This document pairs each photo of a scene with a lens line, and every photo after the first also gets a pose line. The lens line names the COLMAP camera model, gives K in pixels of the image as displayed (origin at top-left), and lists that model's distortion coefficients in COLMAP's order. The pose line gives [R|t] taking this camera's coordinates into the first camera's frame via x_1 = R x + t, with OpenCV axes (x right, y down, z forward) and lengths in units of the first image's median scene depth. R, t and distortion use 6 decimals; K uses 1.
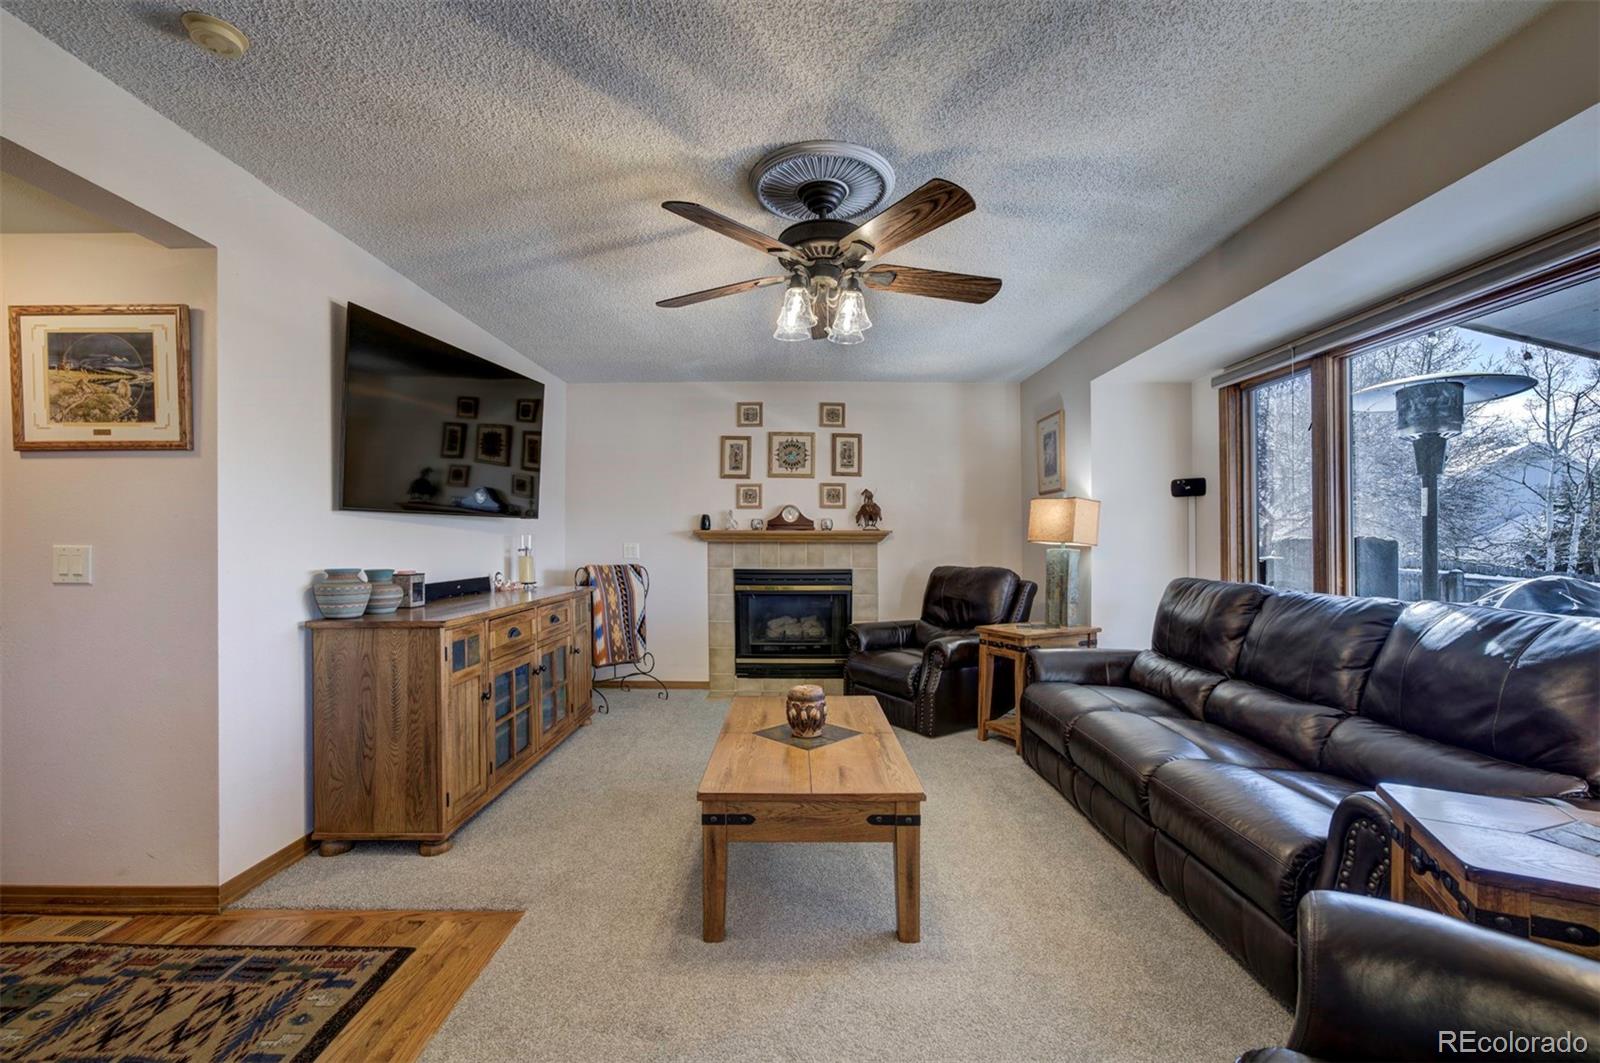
lens RADIAL K [[654.9, 0, 794.3], [0, 654.9, 541.5], [0, 0, 1]] dist [0.000090, -0.002896]
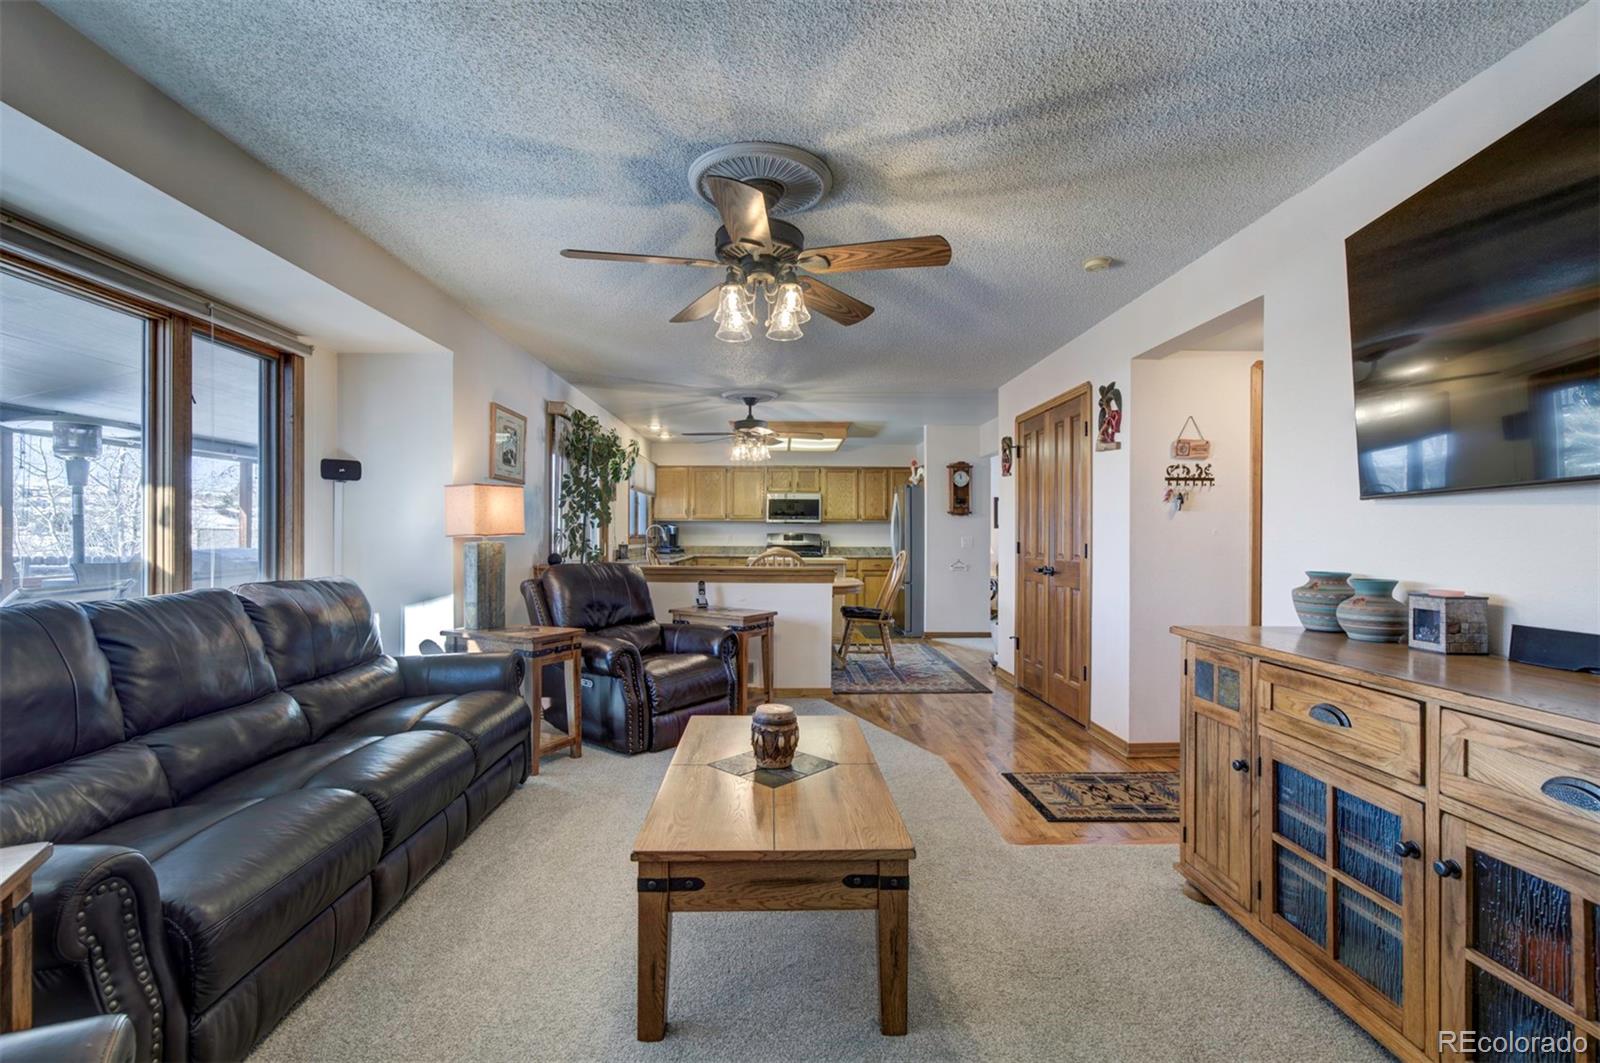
lens RADIAL K [[691.3, 0, 800.0], [0, 691.3, 531.5], [0, 0, 1]] dist [-0.000434, -0.000049]
pose [[-0.999143, -0.008555, -0.040499, 0.022509], [-0.008384, 0.999955, -0.004388, -0.000337], [0.040535, -0.004045, -0.999170, 1.837676]]
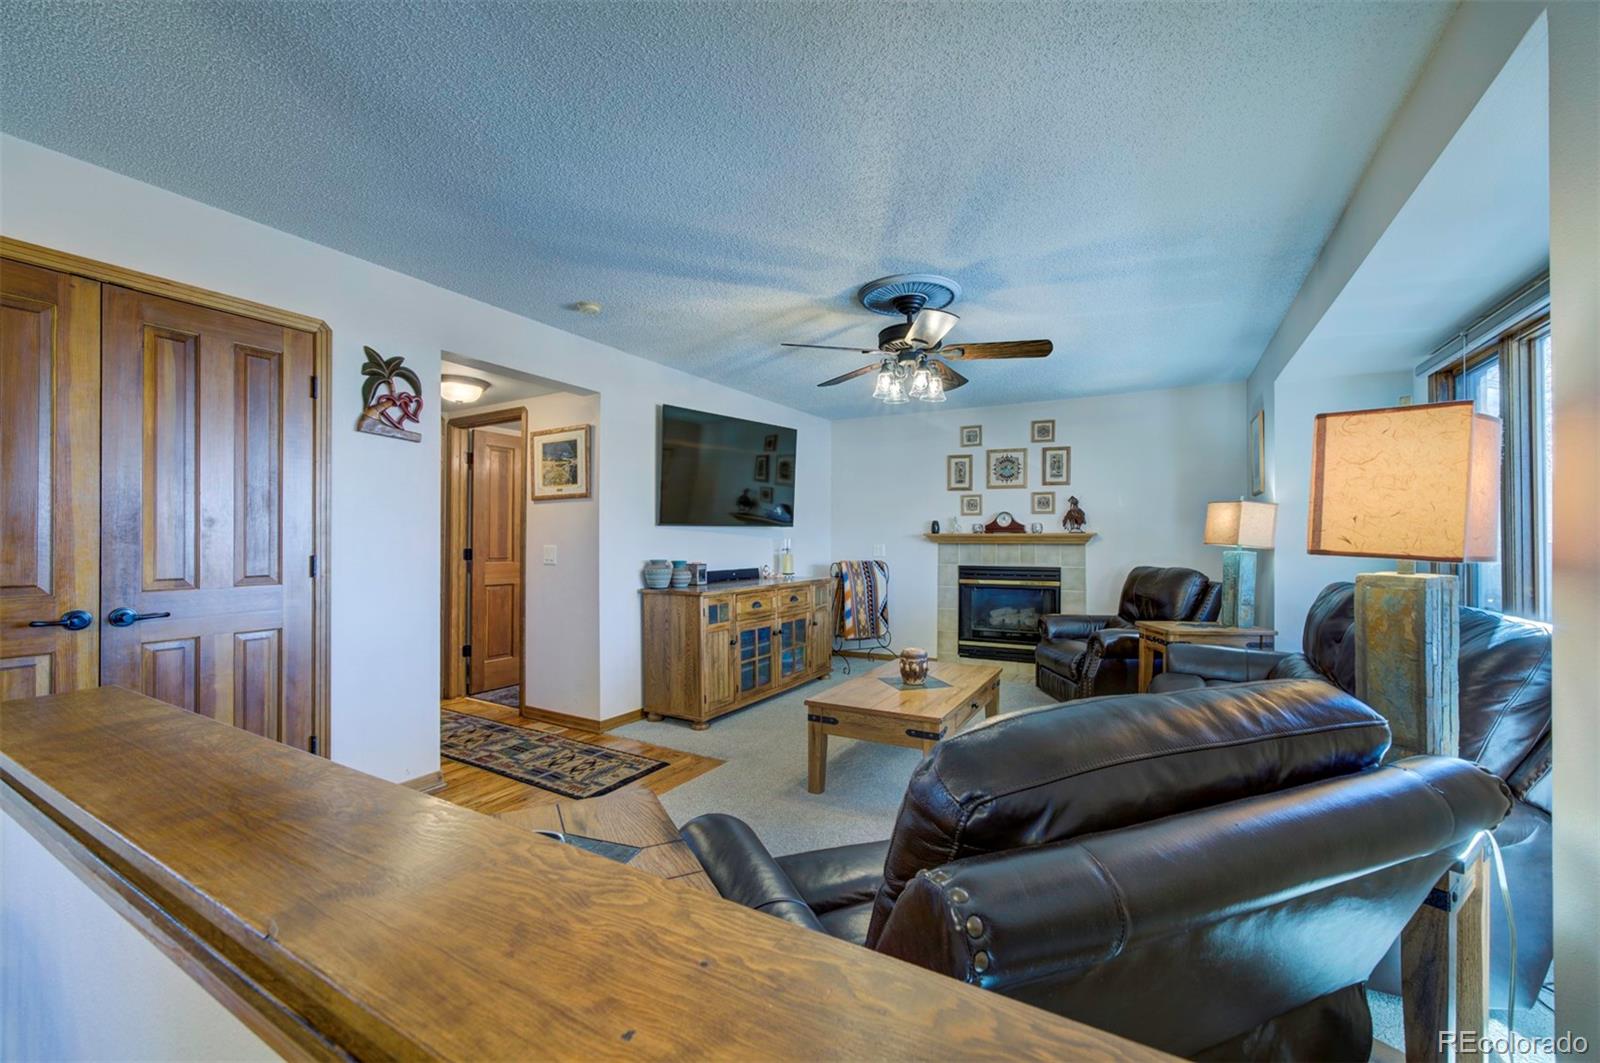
lens RADIAL K [[632.9, 0, 806.6], [0, 632.9, 540.1], [0, 0, 1]] dist [-0.097523, -0.000045]
pose [[0.876080, -0.002370, -0.482160, 0.450841], [0.000713, 0.999993, -0.003618, -0.005210], [0.482165, 0.002826, 0.876076, -0.267155]]
